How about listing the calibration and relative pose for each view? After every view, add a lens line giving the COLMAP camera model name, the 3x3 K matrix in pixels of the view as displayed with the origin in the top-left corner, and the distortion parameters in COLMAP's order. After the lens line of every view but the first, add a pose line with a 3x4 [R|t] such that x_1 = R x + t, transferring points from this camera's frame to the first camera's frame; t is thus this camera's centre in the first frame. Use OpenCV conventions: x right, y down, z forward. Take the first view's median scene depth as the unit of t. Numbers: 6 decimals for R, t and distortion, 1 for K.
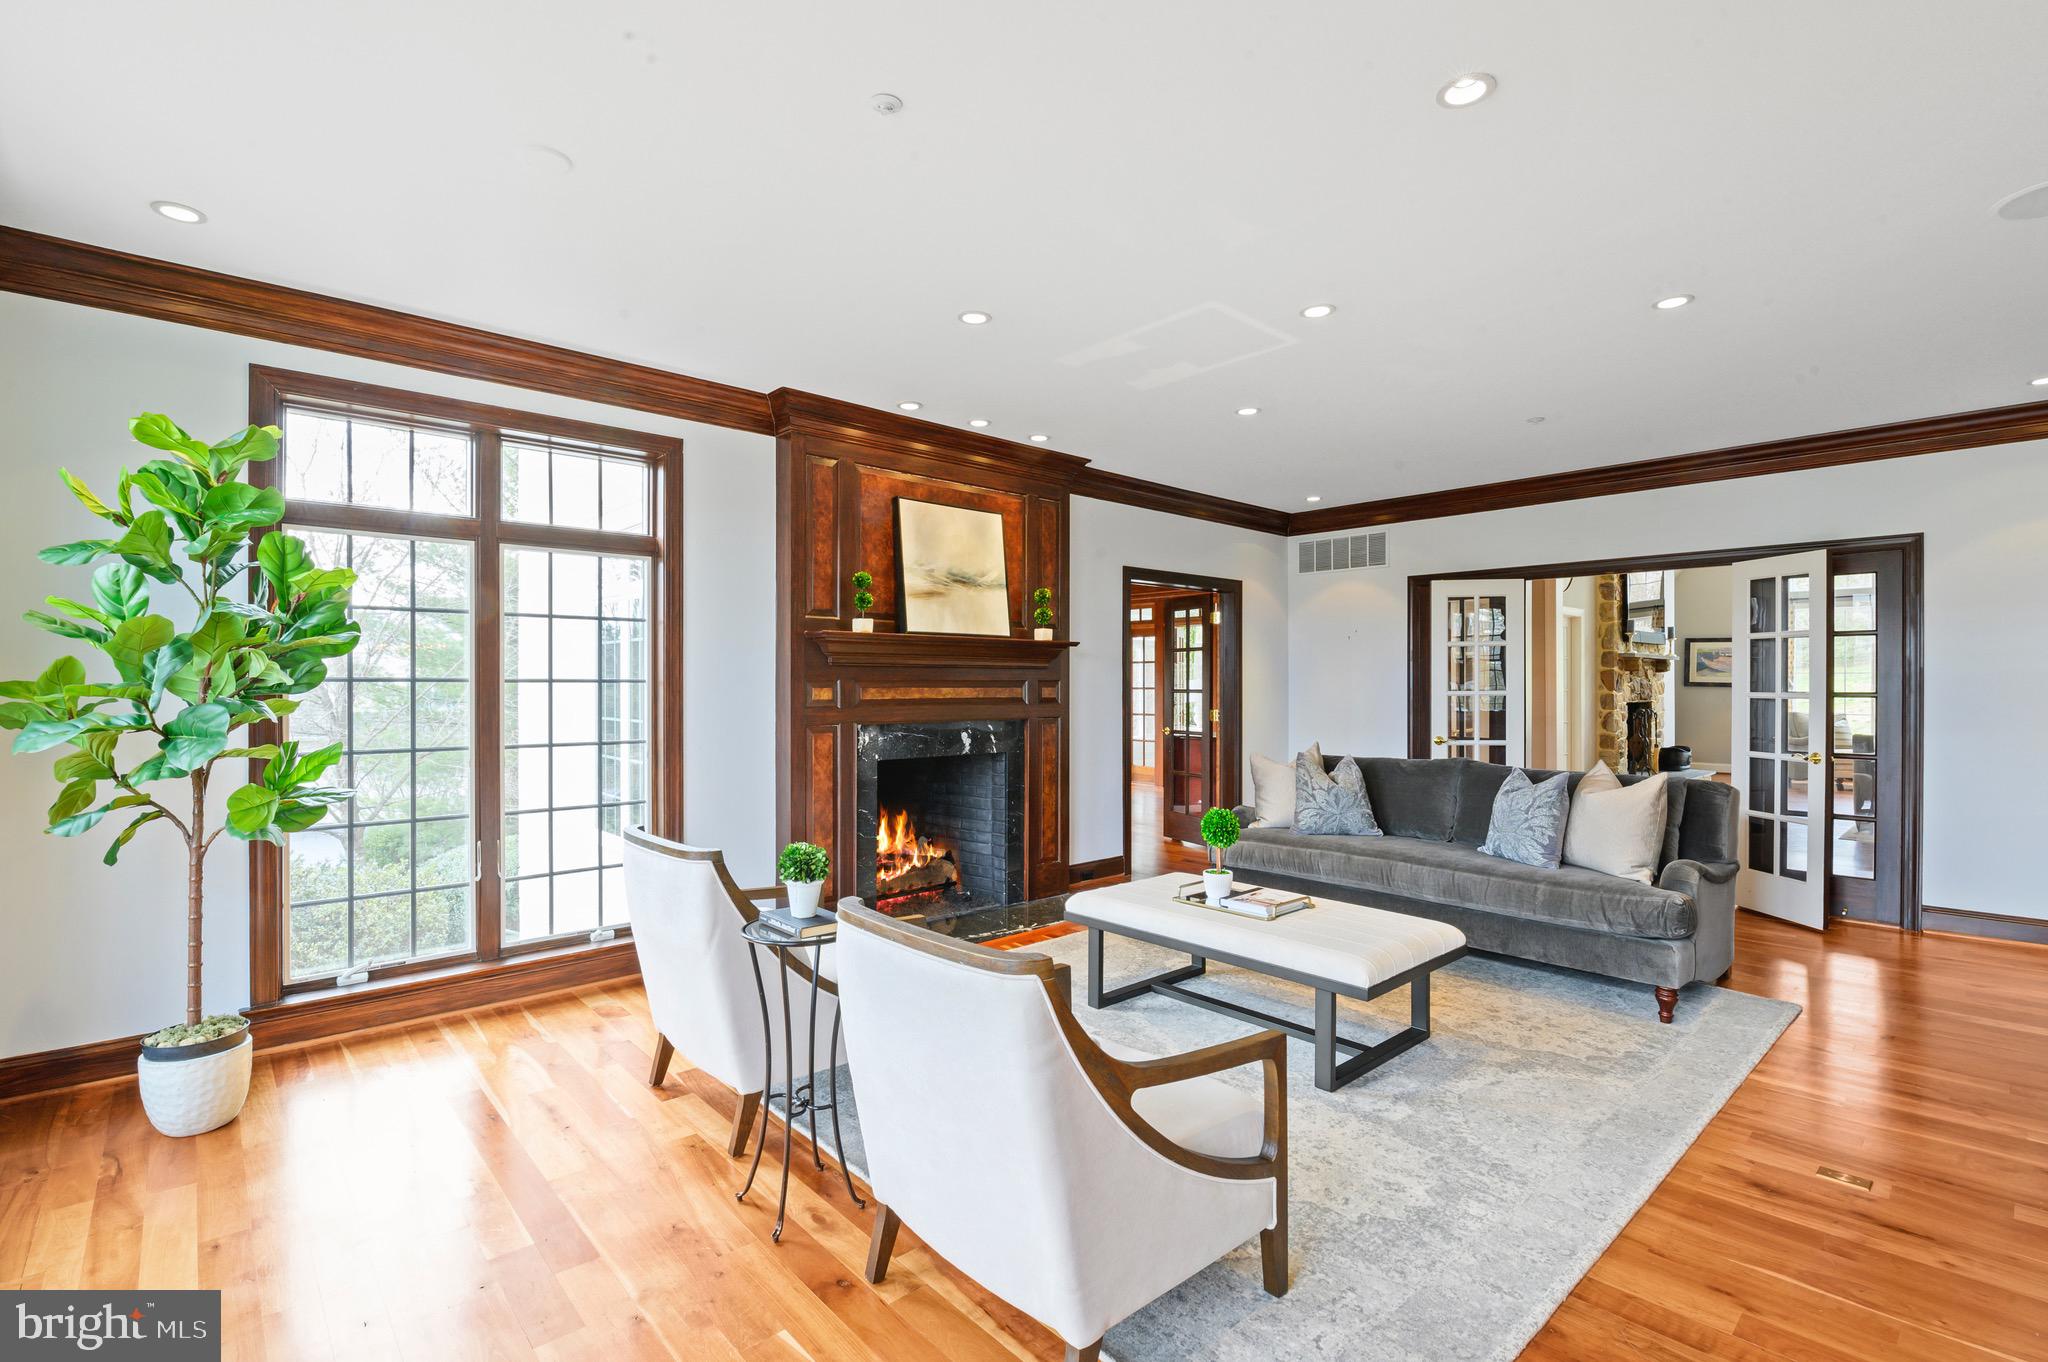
lens RADIAL K [[924.6, 0, 1024.0], [0, 924.6, 681.0], [0, 0, 1]] dist [-0.000172, -0.000179]
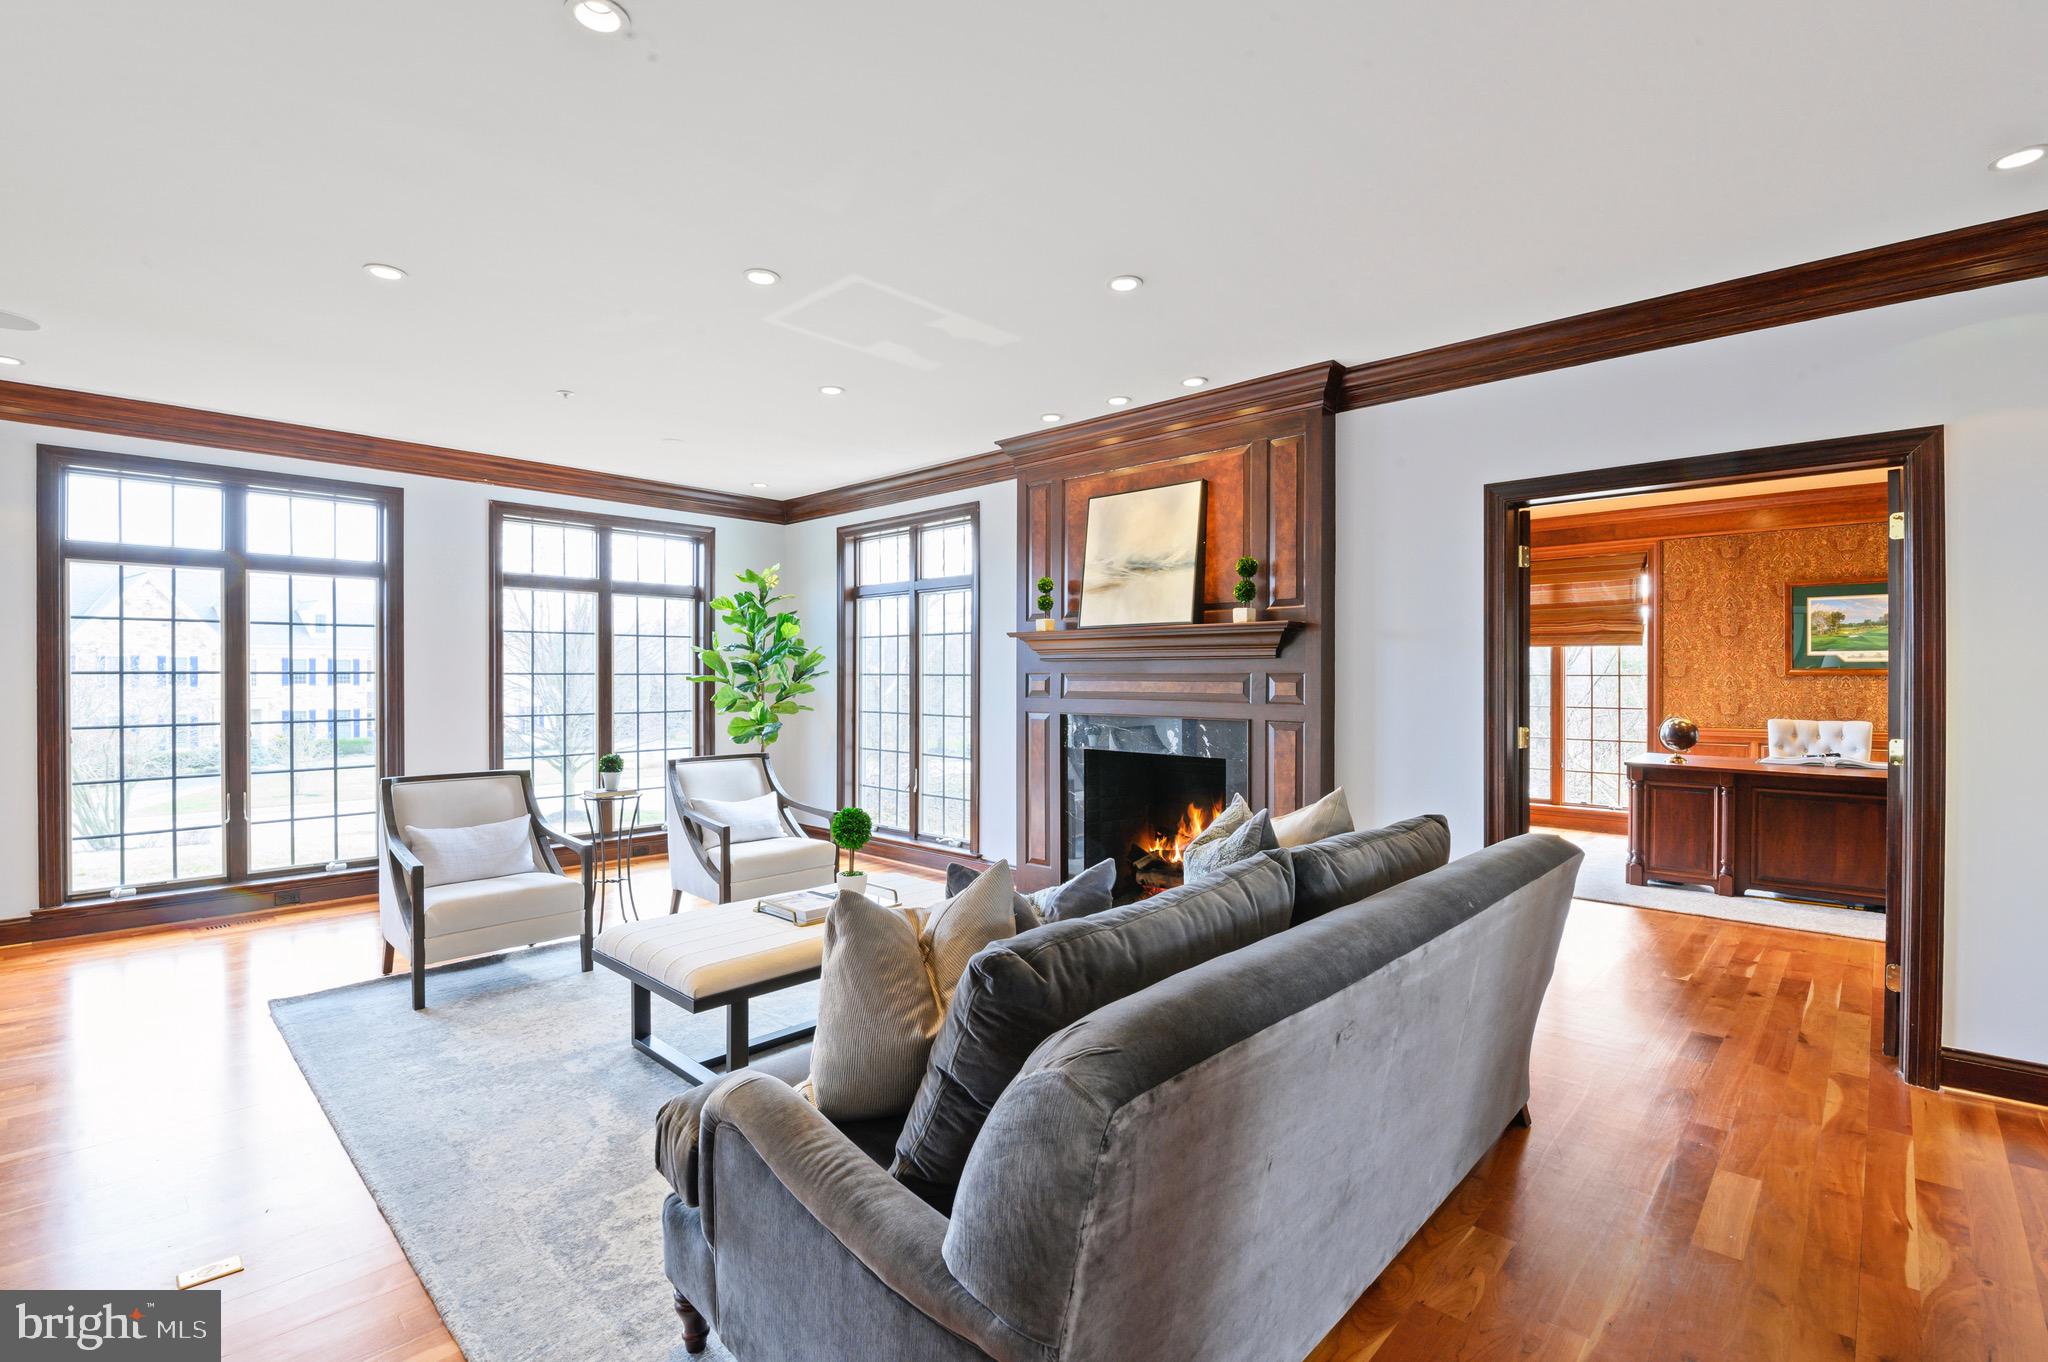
lens RADIAL K [[924.6, 0, 1024.0], [0, 924.6, 681.0], [0, 0, 1]] dist [-0.000172, -0.000179]
pose [[0.073966, 0.007625, -0.997232, 1.310662], [0.001858, 0.999968, 0.007784, -0.001193], [0.997259, -0.002429, 0.073950, 1.235635]]
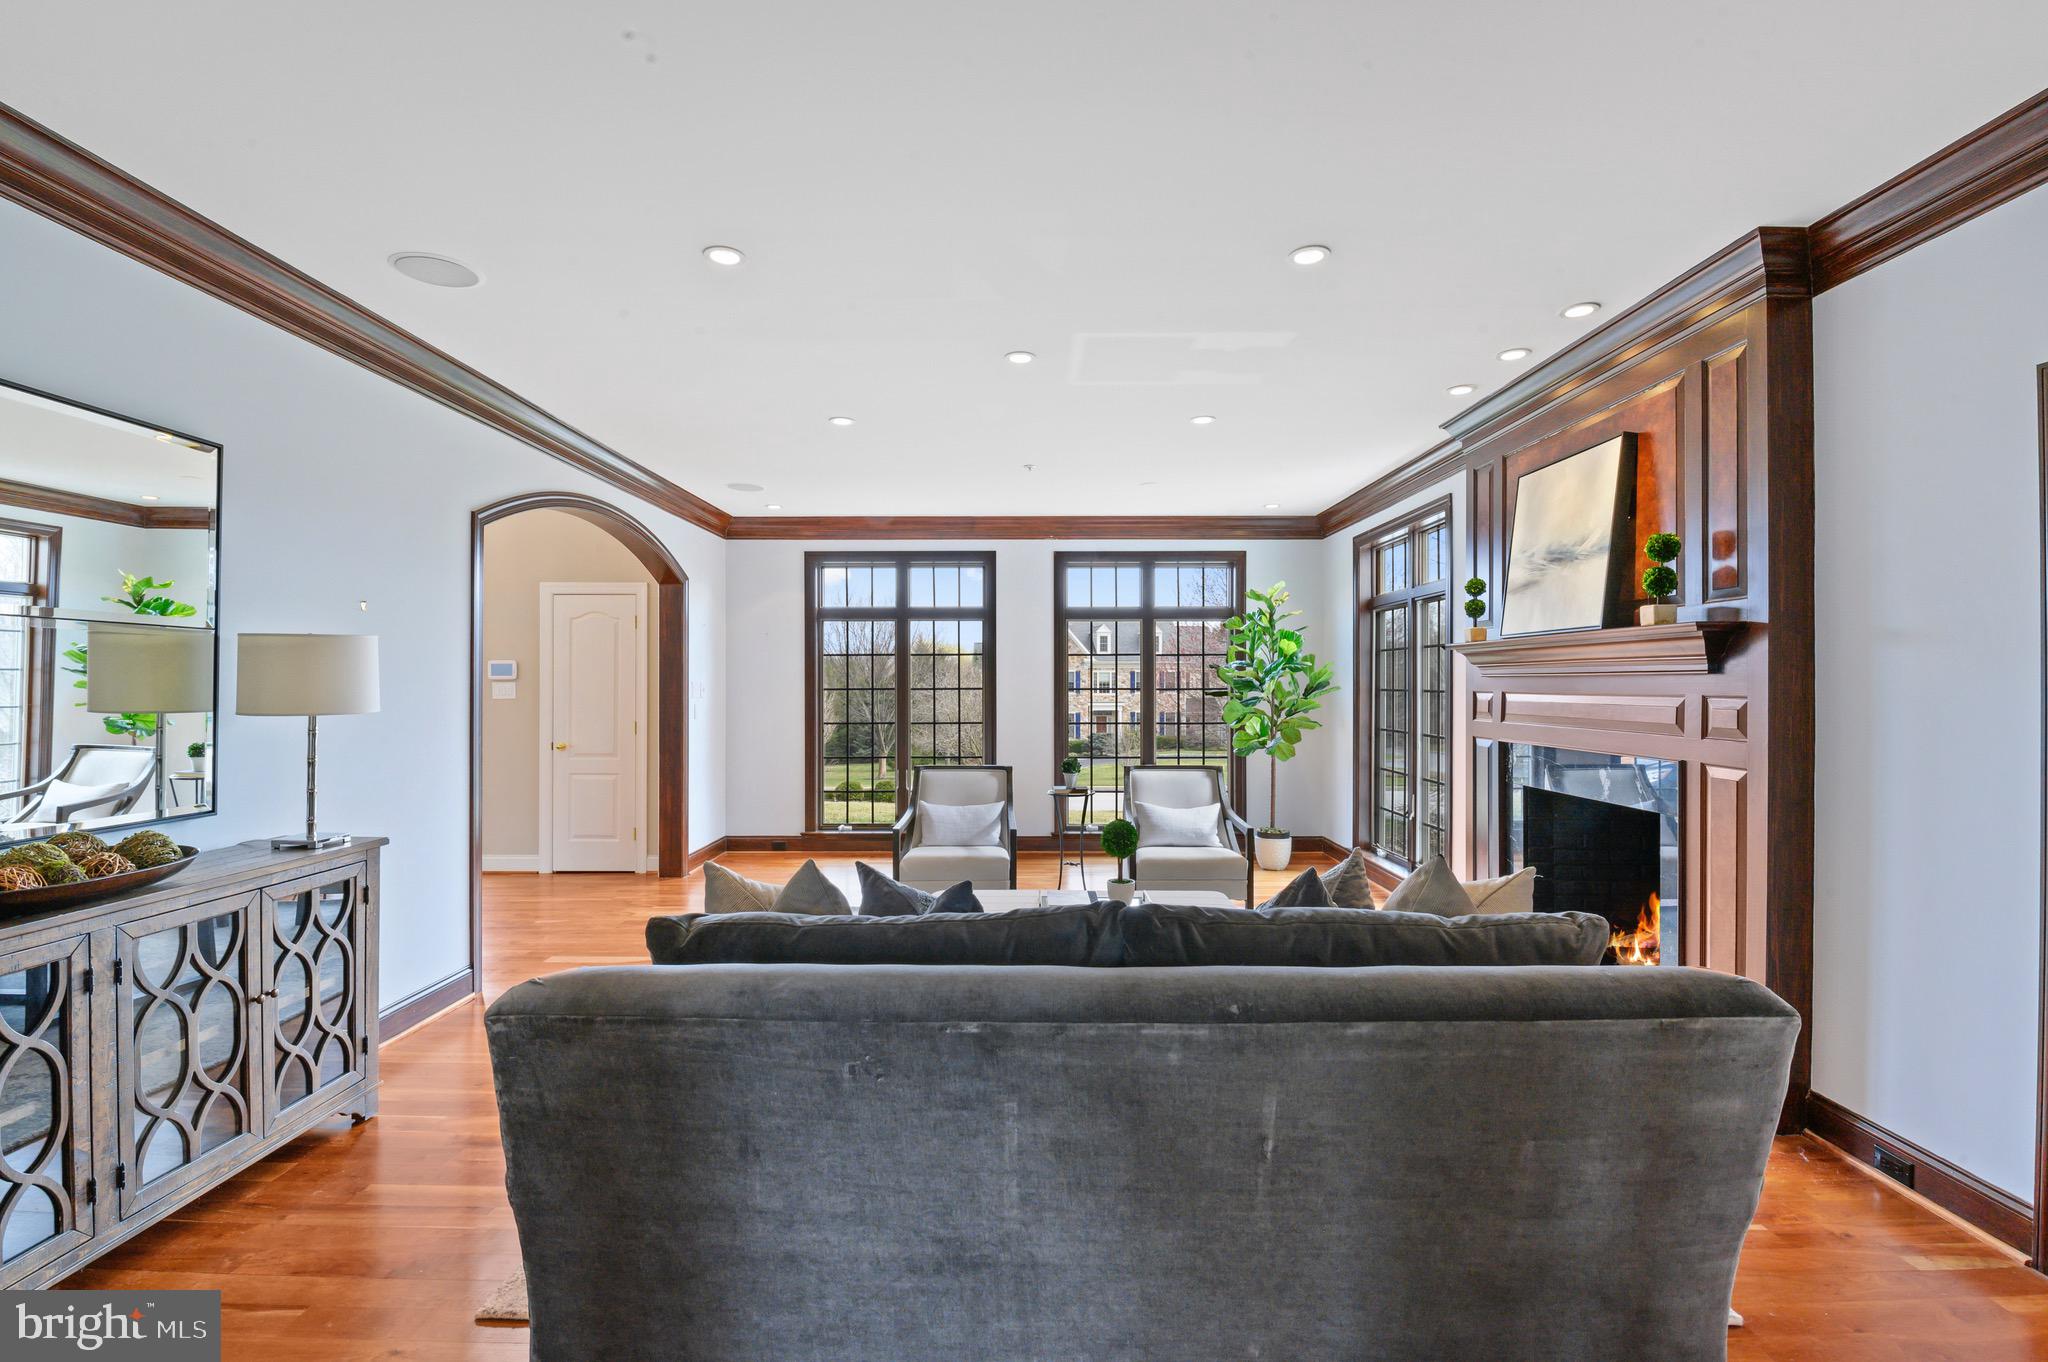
lens RADIAL K [[923.8, 0, 1016.6], [0, 923.8, 687.6], [0, 0, 1]] dist [-0.000427, -0.000176]
pose [[-0.679523, 0.003440, -0.733646, 1.162984], [0.002838, 0.999994, 0.002060, -0.012659], [0.733649, -0.000683, -0.679529, 1.800390]]
